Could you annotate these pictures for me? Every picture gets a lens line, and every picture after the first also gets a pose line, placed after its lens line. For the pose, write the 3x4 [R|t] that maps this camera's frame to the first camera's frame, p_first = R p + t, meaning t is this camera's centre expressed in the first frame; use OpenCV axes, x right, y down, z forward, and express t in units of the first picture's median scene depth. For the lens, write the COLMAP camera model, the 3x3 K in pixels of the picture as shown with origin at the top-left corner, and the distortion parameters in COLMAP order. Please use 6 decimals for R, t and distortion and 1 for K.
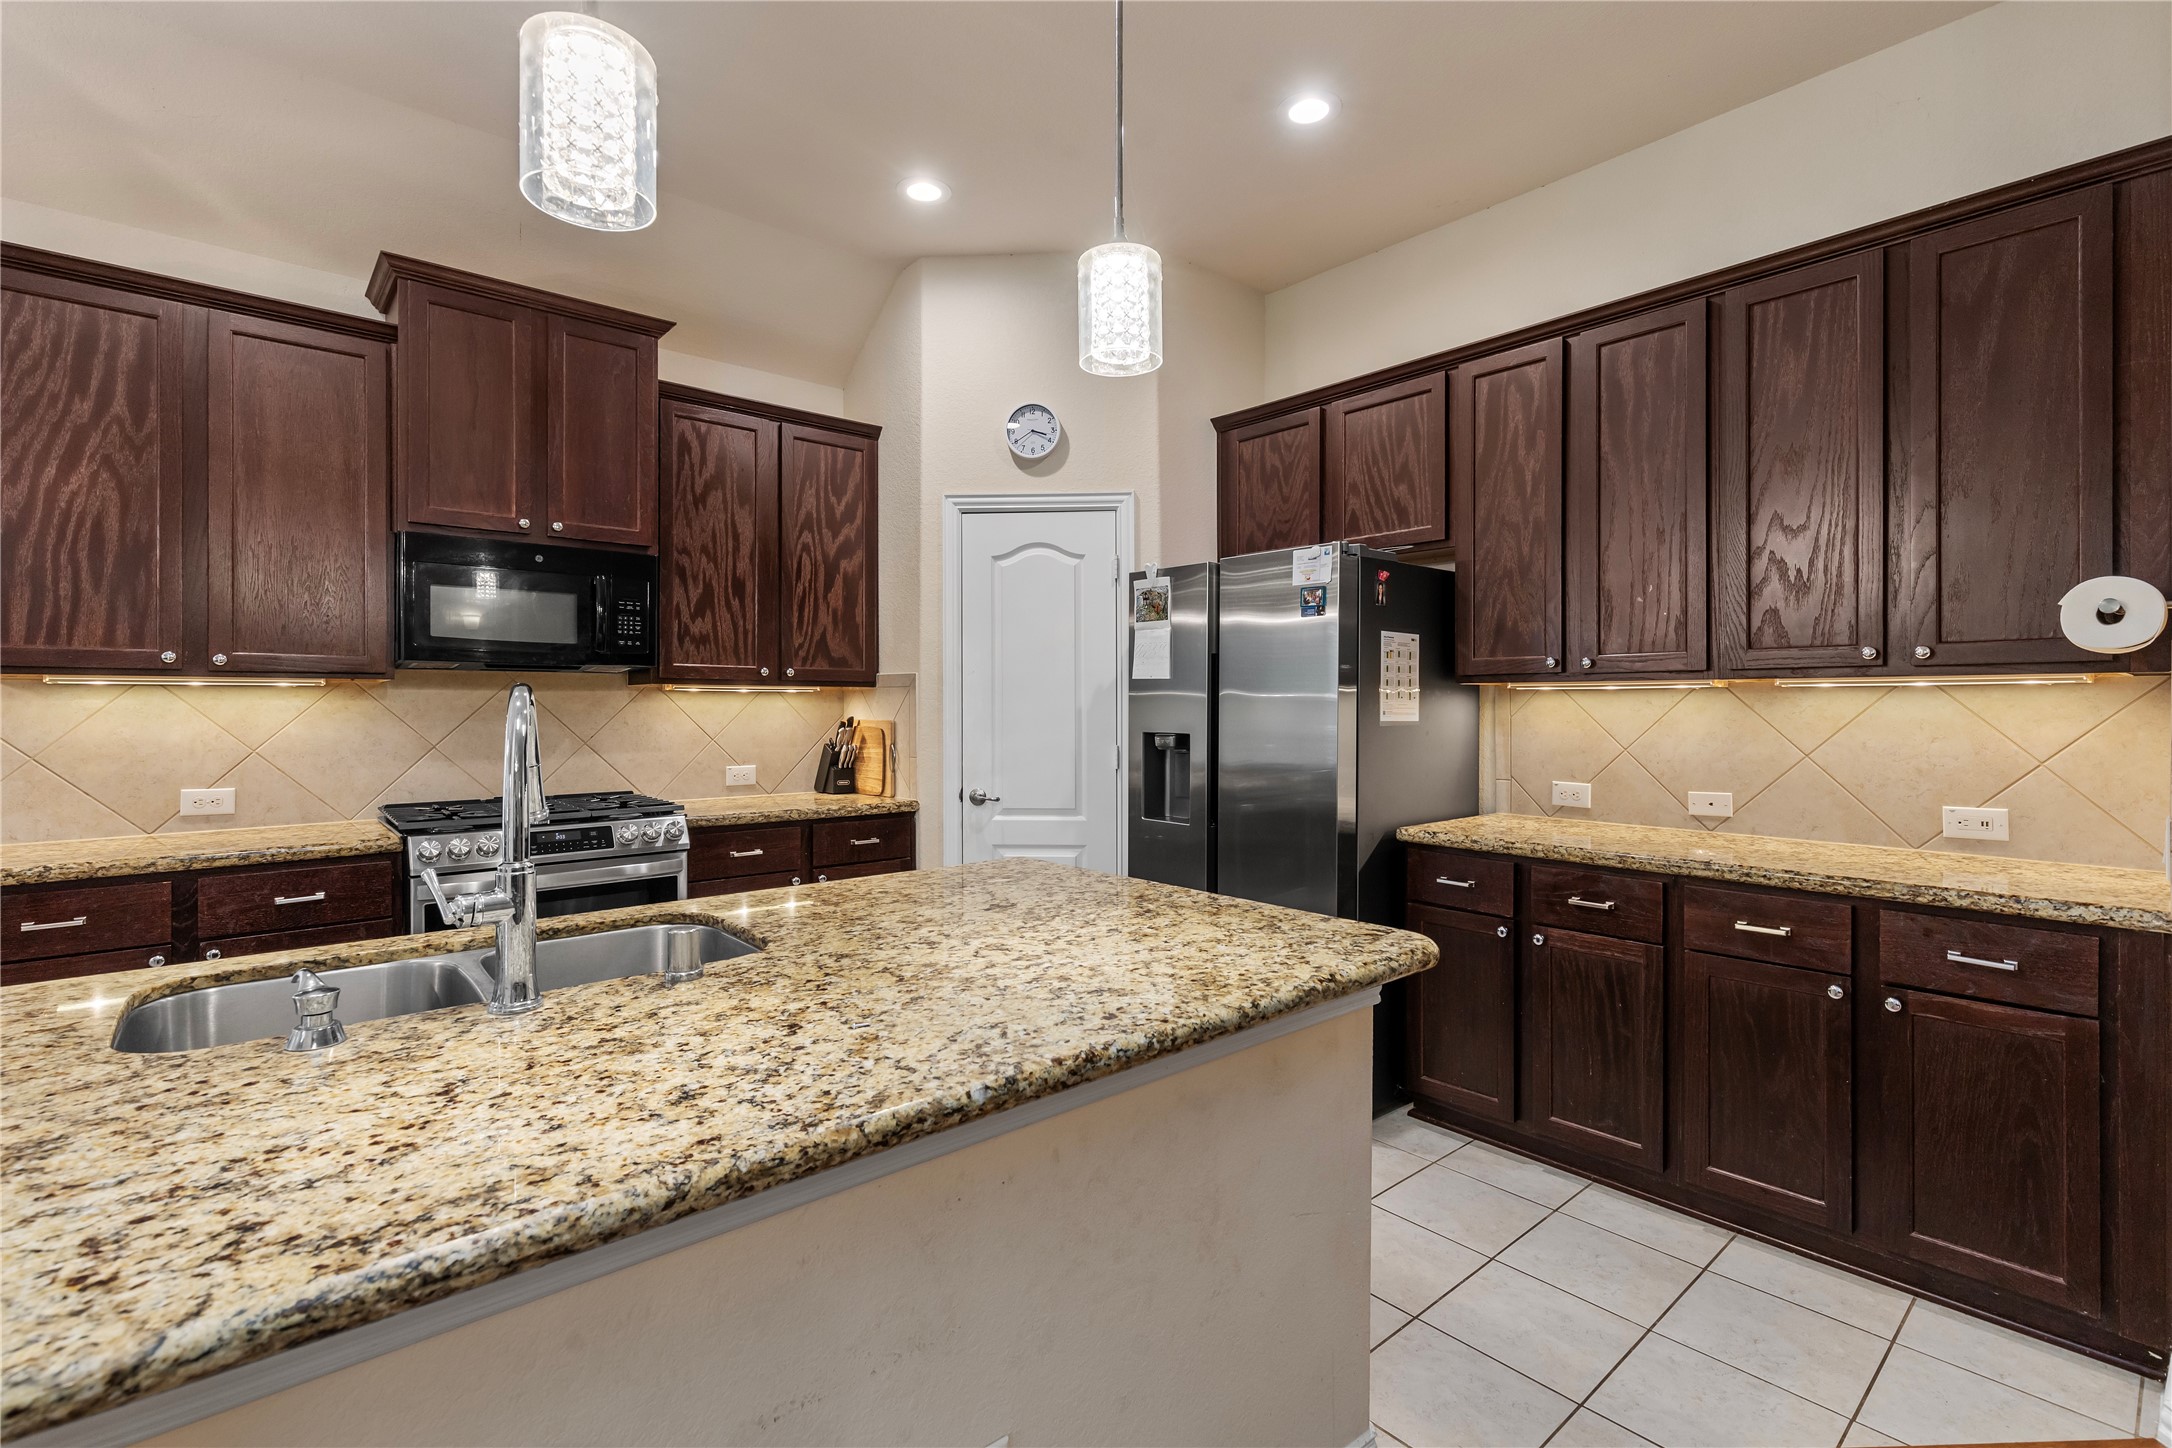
lens RADIAL K [[978.1, 0, 1084.9], [0, 978.1, 703.8], [0, 0, 1]] dist [0.005297, -0.001198]
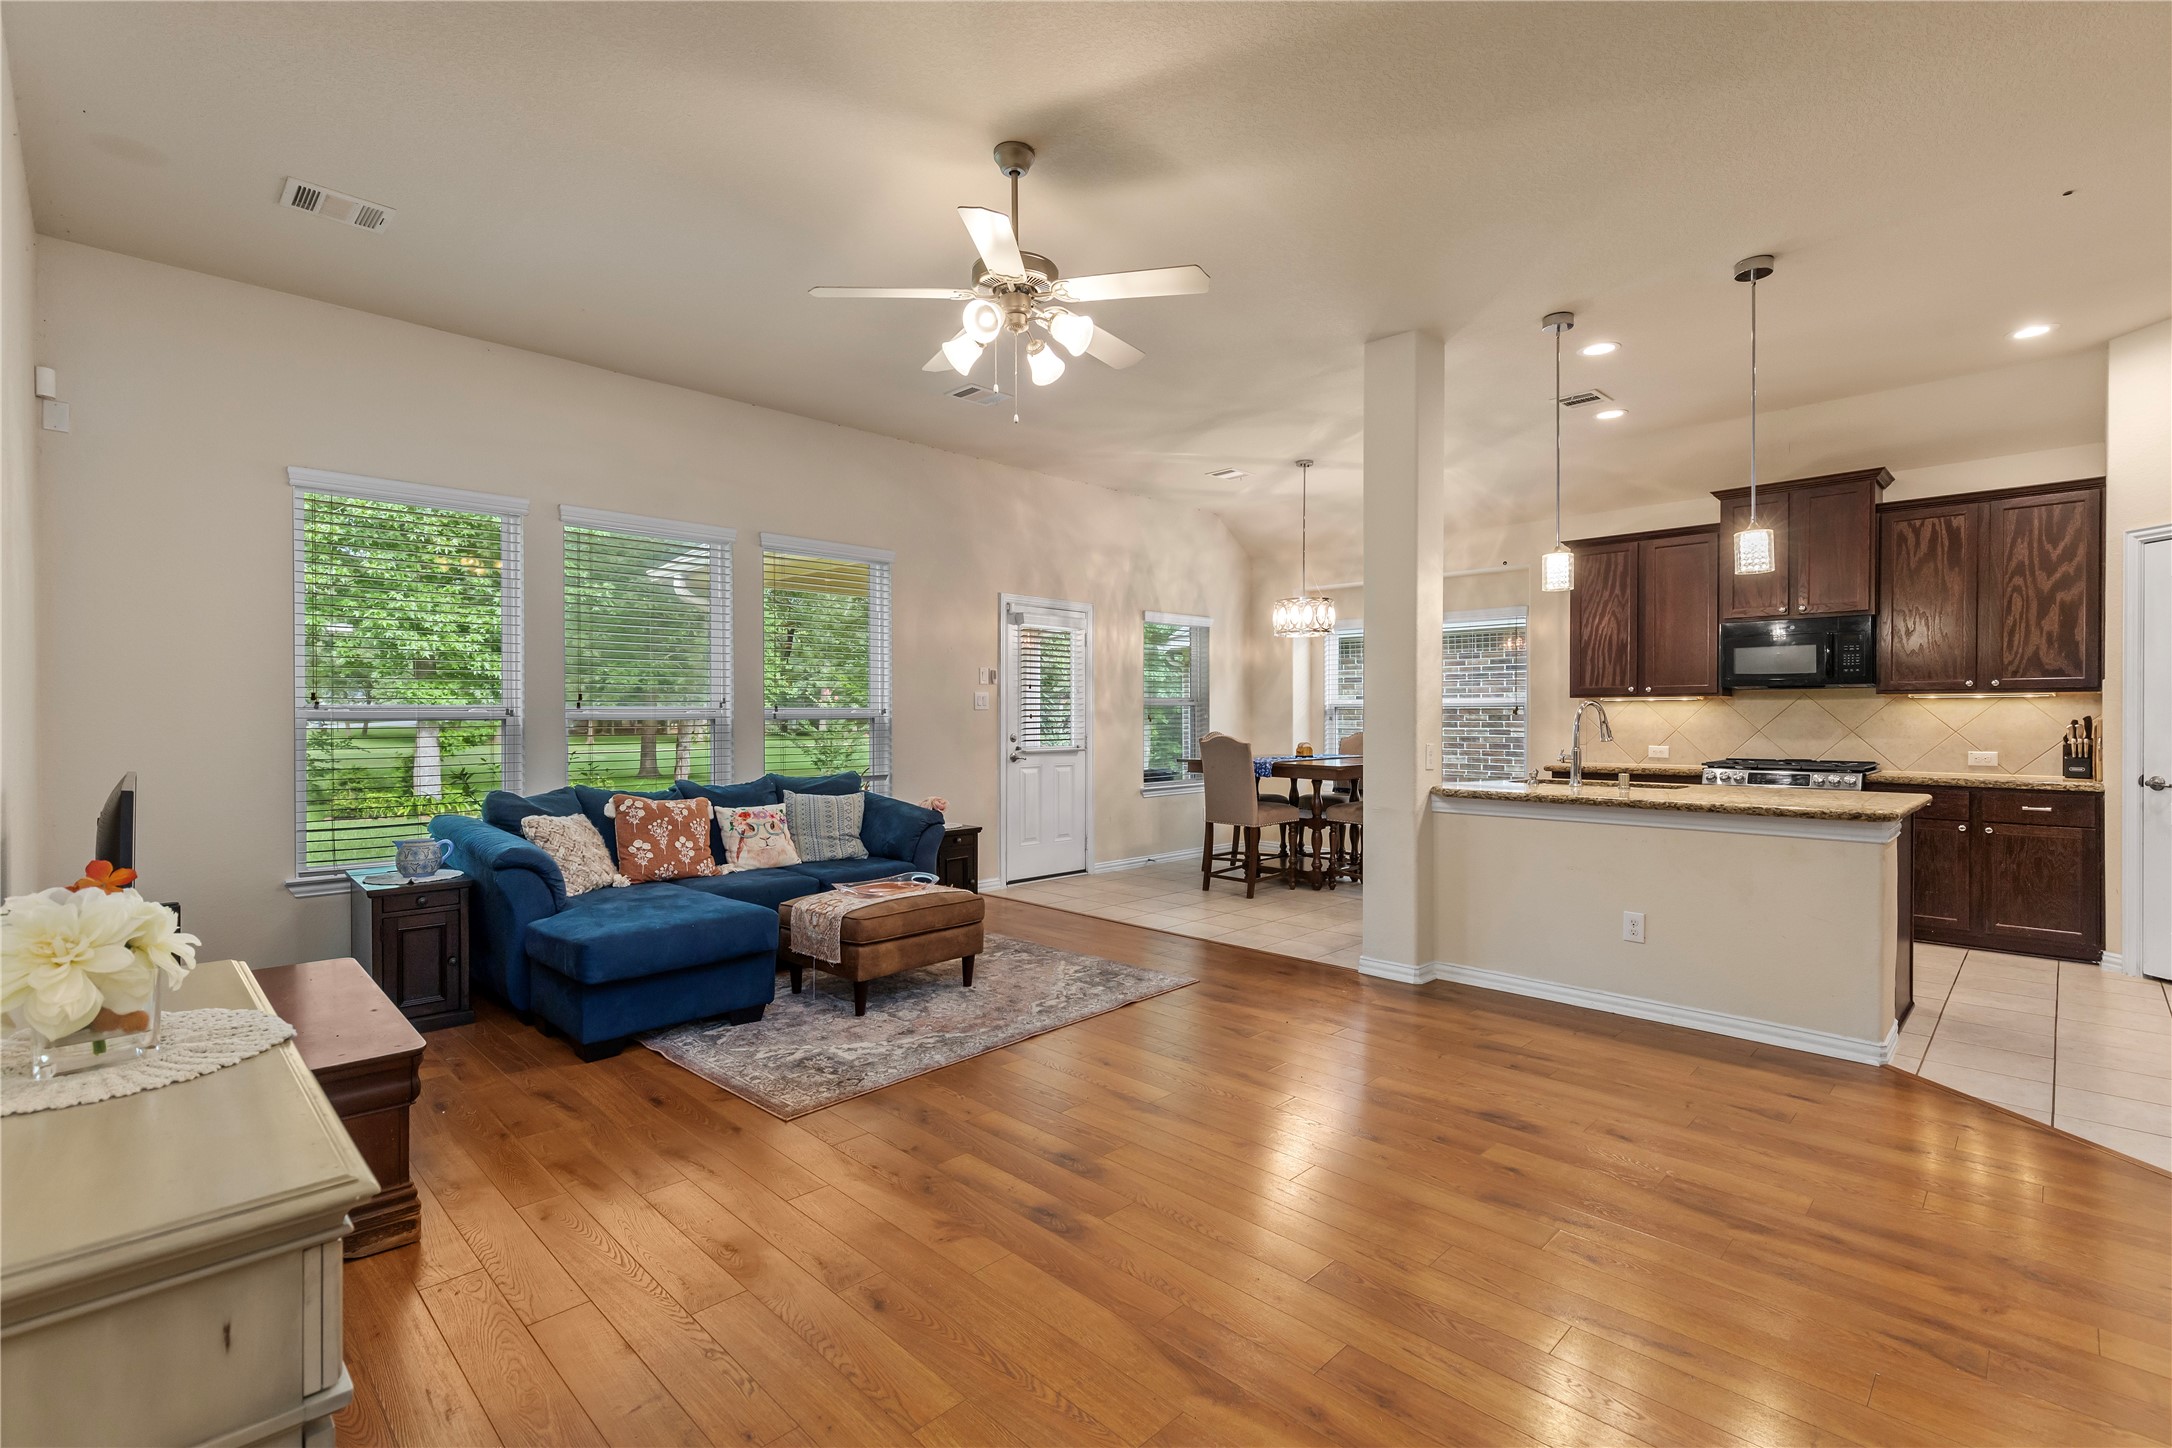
lens RADIAL K [[978.1, 0, 1085.1], [0, 978.1, 725.4], [0, 0, 1]] dist [0.005297, -0.001198]
pose [[0.074809, 0.009345, -0.997154, 1.081053], [0.003581, 0.999947, 0.009640, 0.010927], [0.997191, -0.004292, 0.074772, -0.416274]]
